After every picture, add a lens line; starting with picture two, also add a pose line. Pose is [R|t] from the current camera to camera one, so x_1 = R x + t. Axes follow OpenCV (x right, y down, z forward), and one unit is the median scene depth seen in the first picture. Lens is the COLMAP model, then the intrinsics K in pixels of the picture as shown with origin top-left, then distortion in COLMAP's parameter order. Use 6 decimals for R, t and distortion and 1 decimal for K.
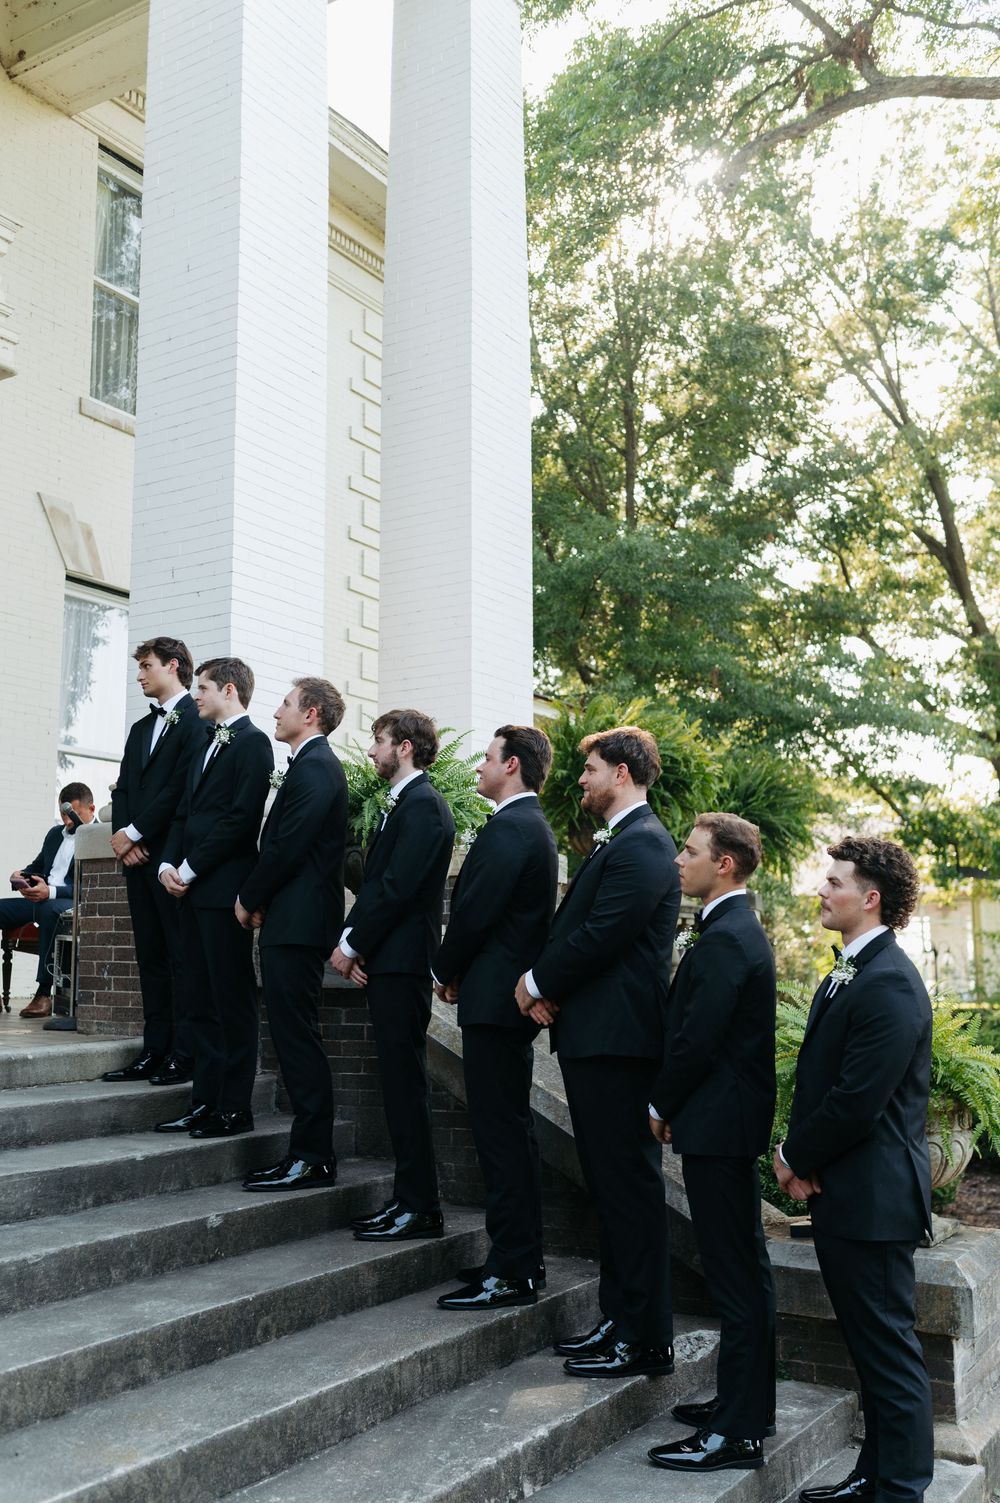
lens RADIAL K [[1365.8, 0, 496.5], [0, 1365.8, 743.6], [0, 0, 1]] dist [-0.014828, 0.000000]
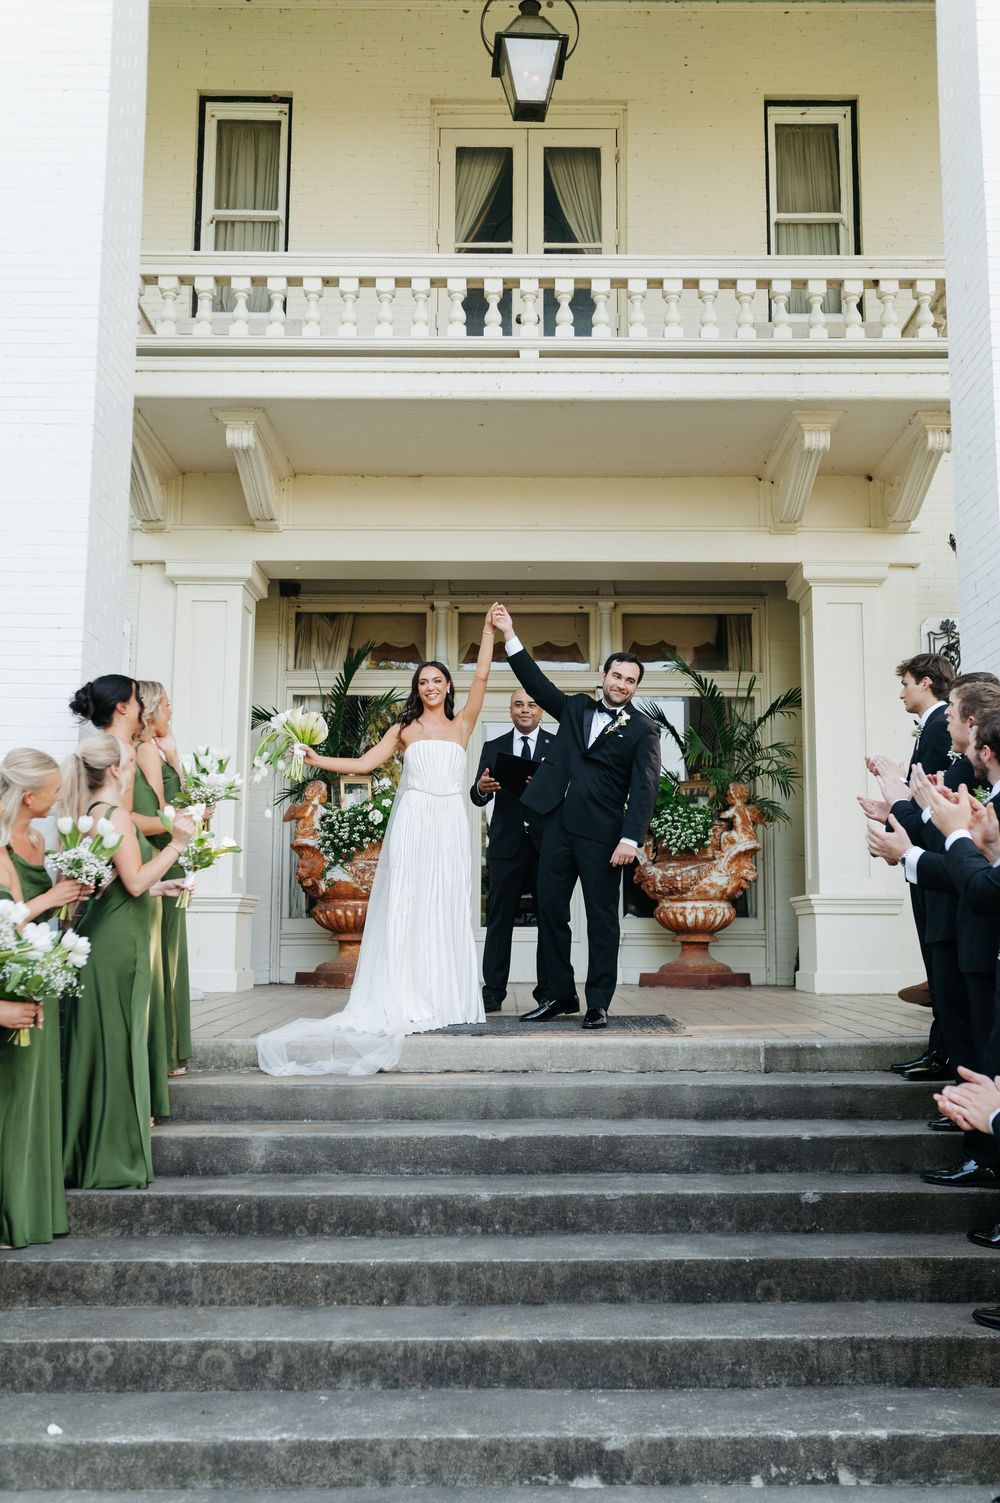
lens RADIAL K [[1365.8, 0, 494.8], [0, 1365.8, 762.3], [0, 0, 1]] dist [-0.014828, 0.000000]
pose [[0.551793, -0.110445, -0.826635, 0.737150], [0.130684, 0.990398, -0.045091, 0.011765], [0.823678, -0.083147, 0.560929, 0.214686]]
